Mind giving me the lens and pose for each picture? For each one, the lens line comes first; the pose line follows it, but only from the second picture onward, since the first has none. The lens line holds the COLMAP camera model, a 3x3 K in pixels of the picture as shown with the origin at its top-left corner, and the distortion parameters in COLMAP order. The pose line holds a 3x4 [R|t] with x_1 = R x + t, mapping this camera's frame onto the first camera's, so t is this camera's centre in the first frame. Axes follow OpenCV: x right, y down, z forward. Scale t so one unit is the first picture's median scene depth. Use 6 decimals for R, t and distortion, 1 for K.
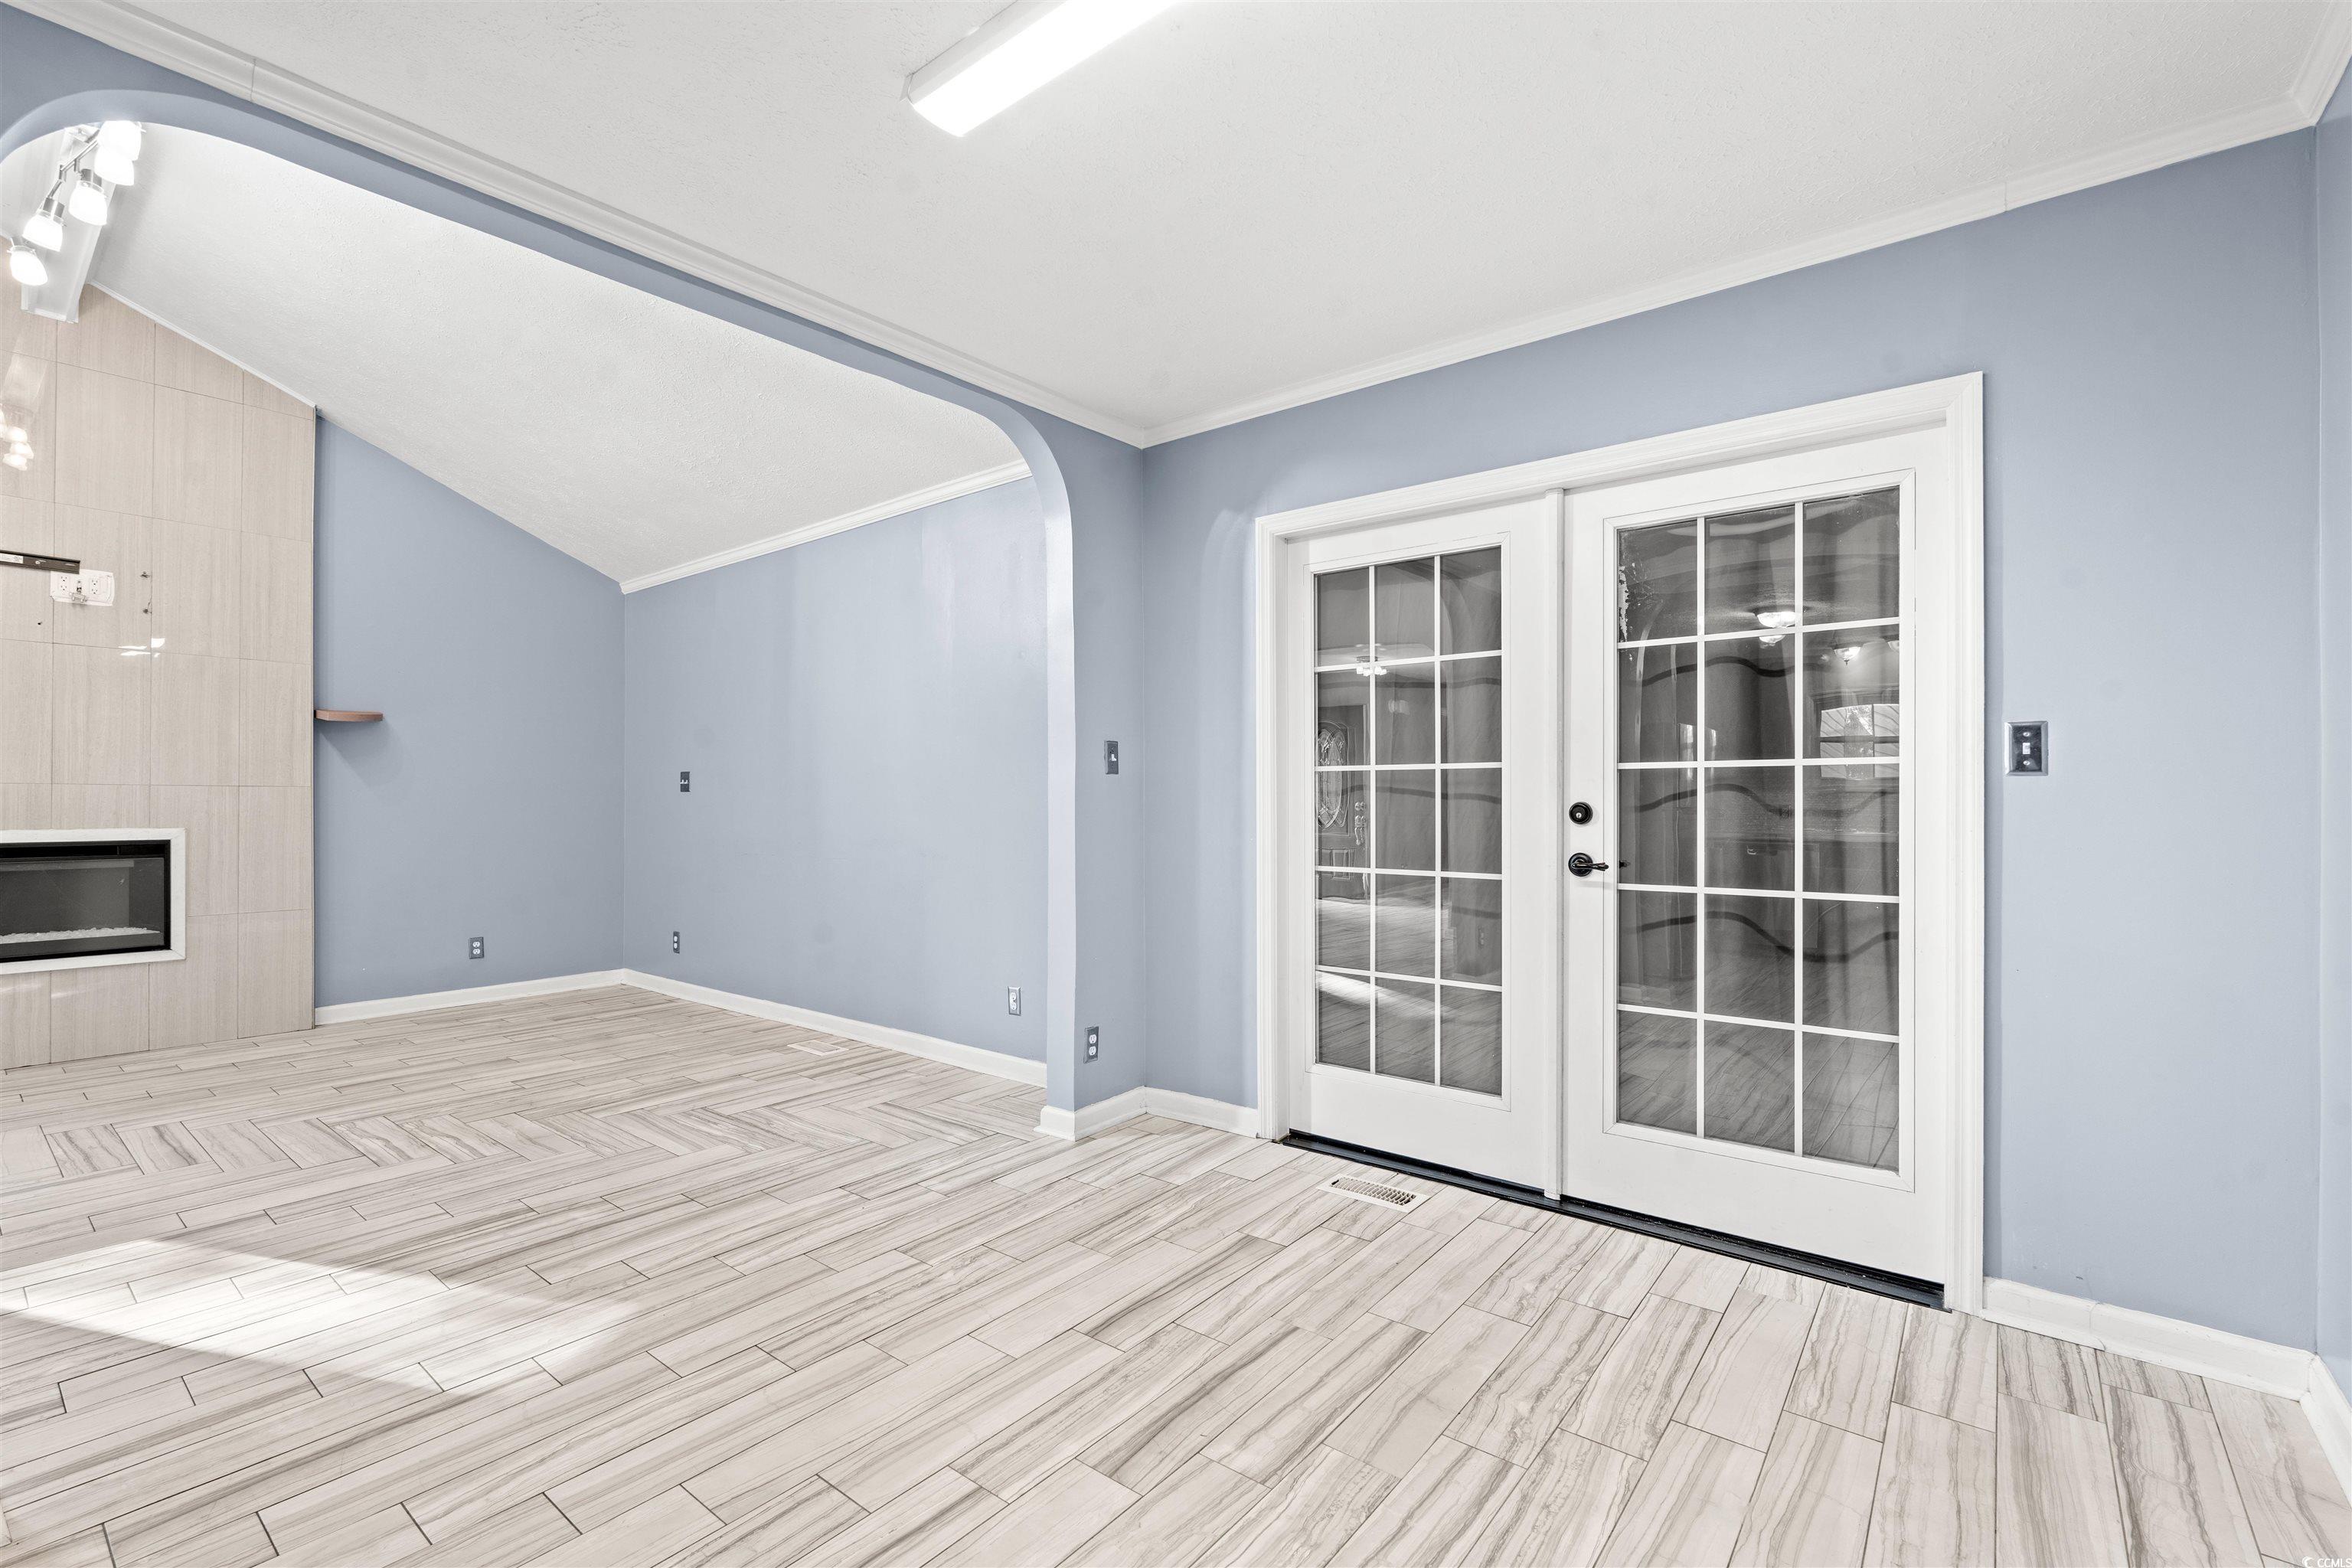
lens RADIAL K [[1028.2, 0, 1176.7], [0, 1028.2, 798.2], [0, 0, 1]] dist [-0.004270, -0.000446]
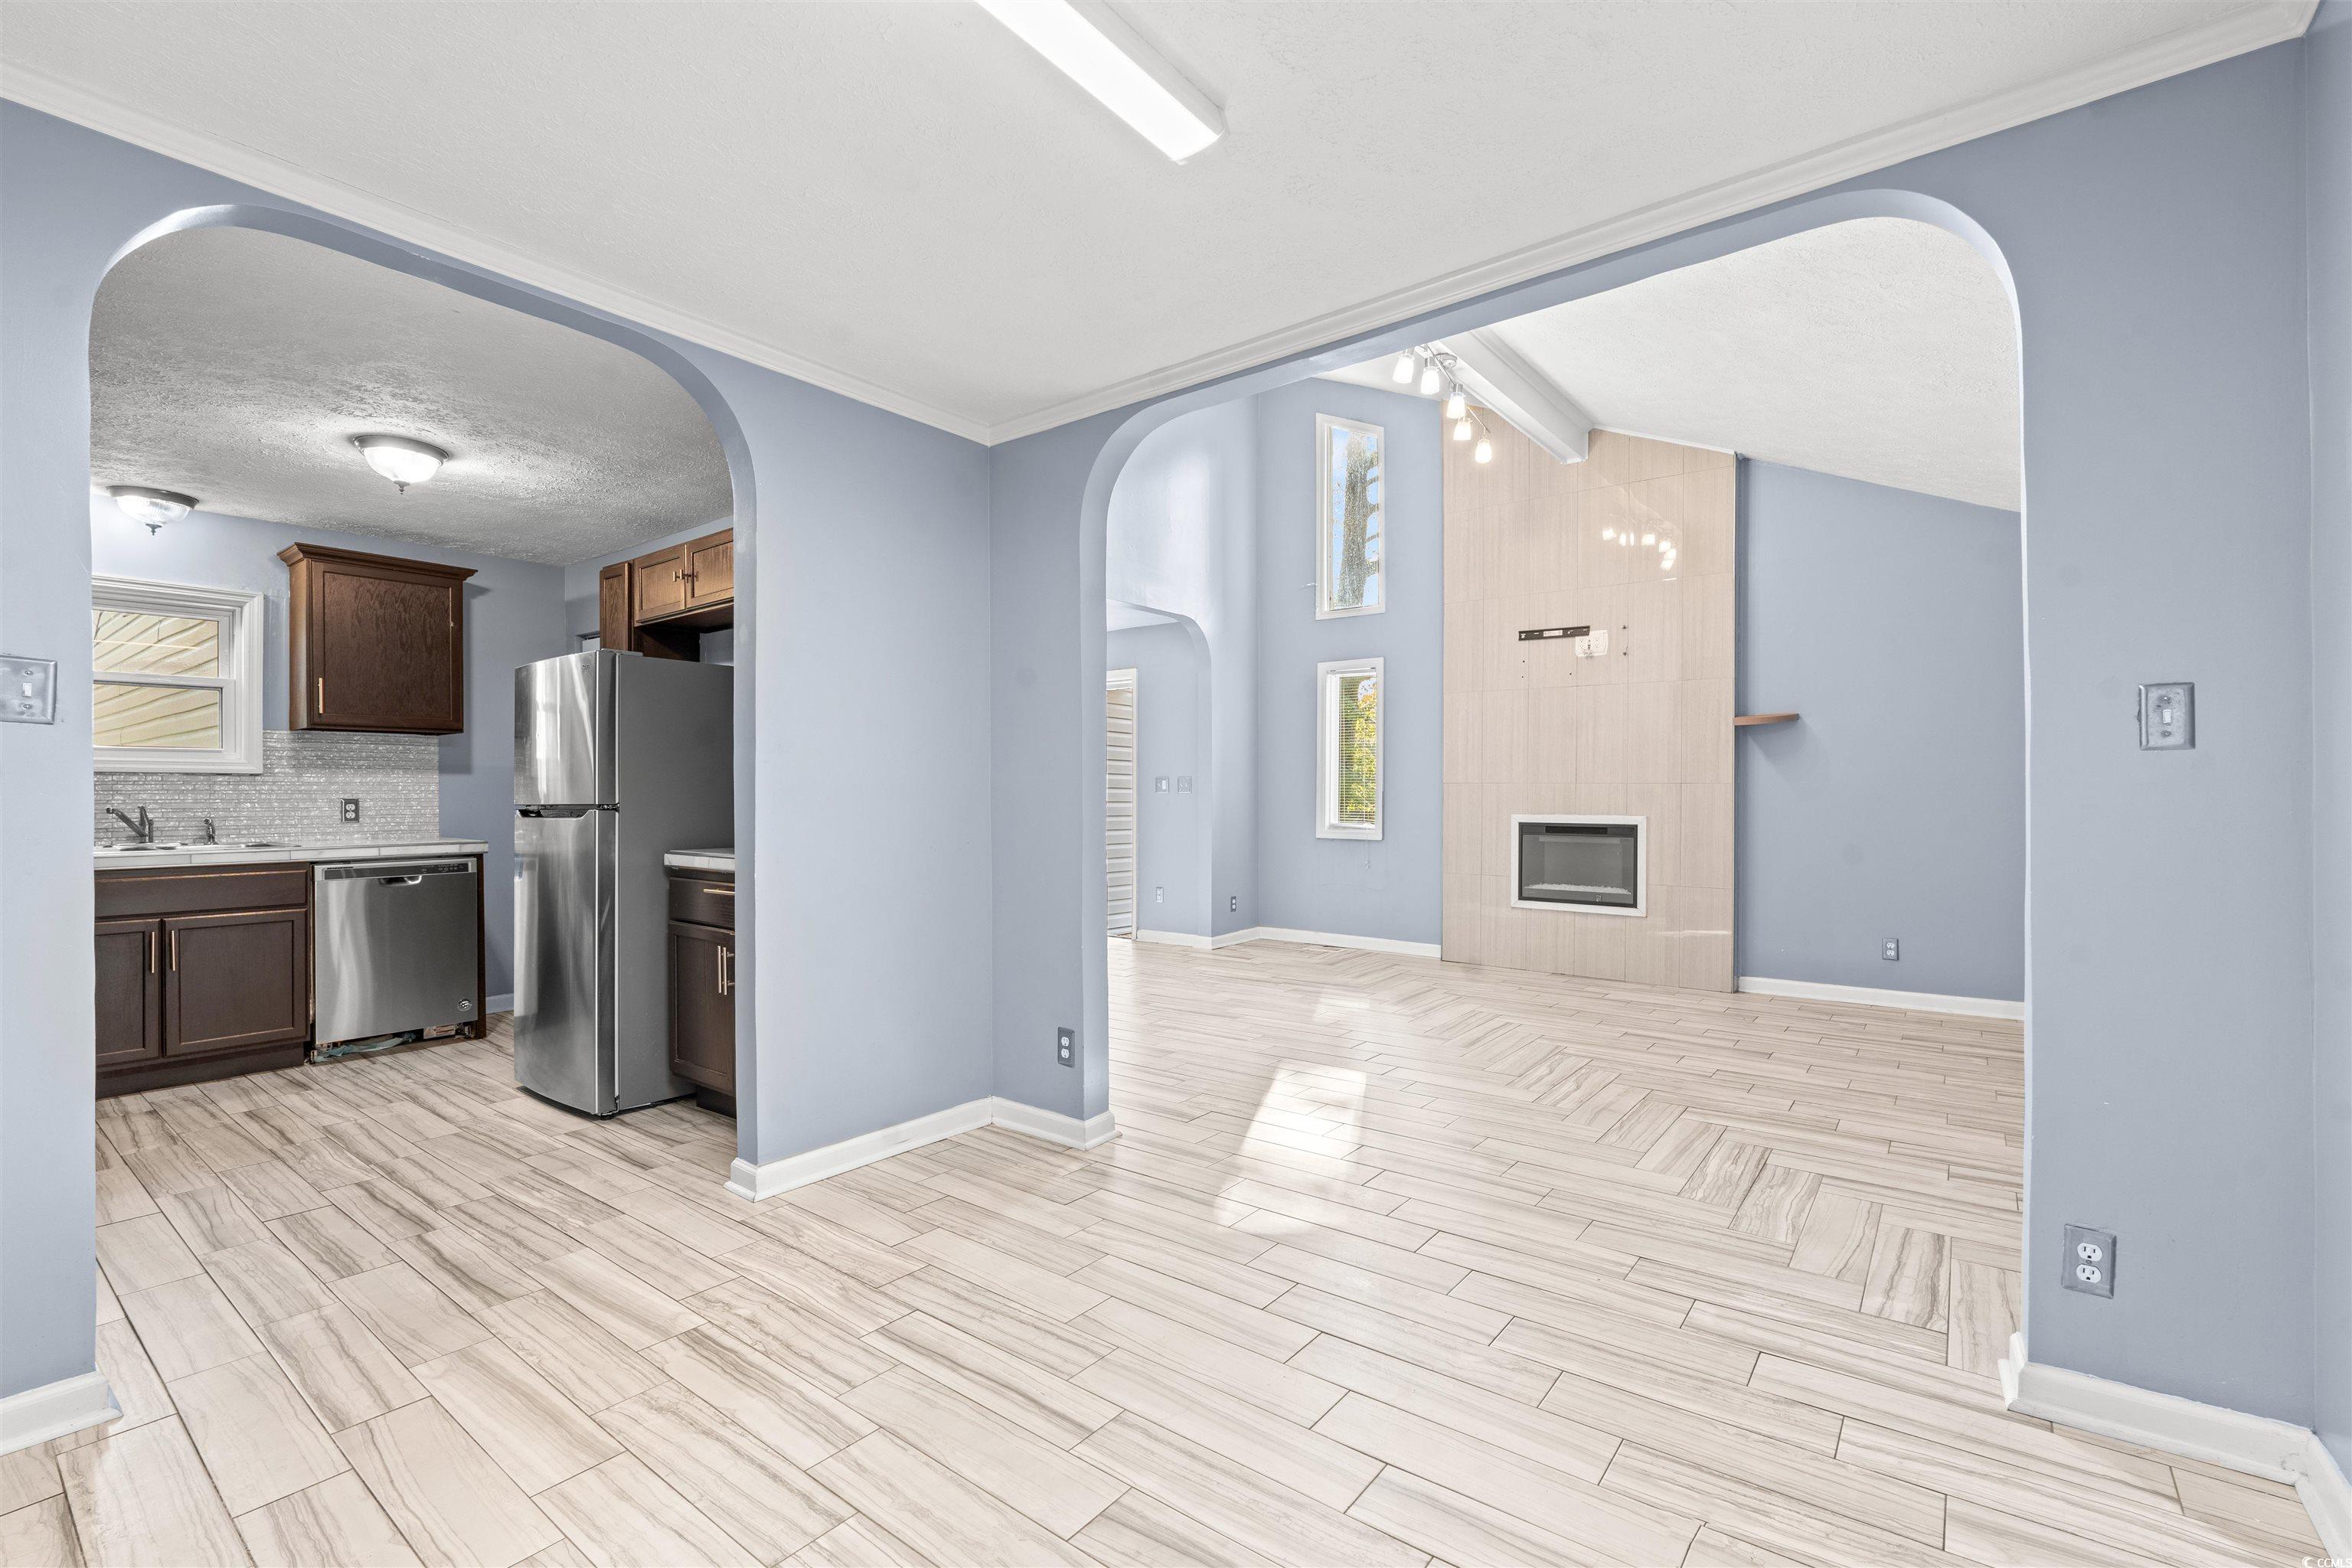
lens RADIAL K [[1028.2, 0, 1184.5], [0, 1028.2, 793.3], [0, 0, 1]] dist [-0.004270, -0.000446]
pose [[0.020077, 0.002018, -0.999796, 0.424717], [0.000592, 0.999998, 0.002031, -0.004016], [0.999798, -0.000633, 0.020076, 0.508448]]
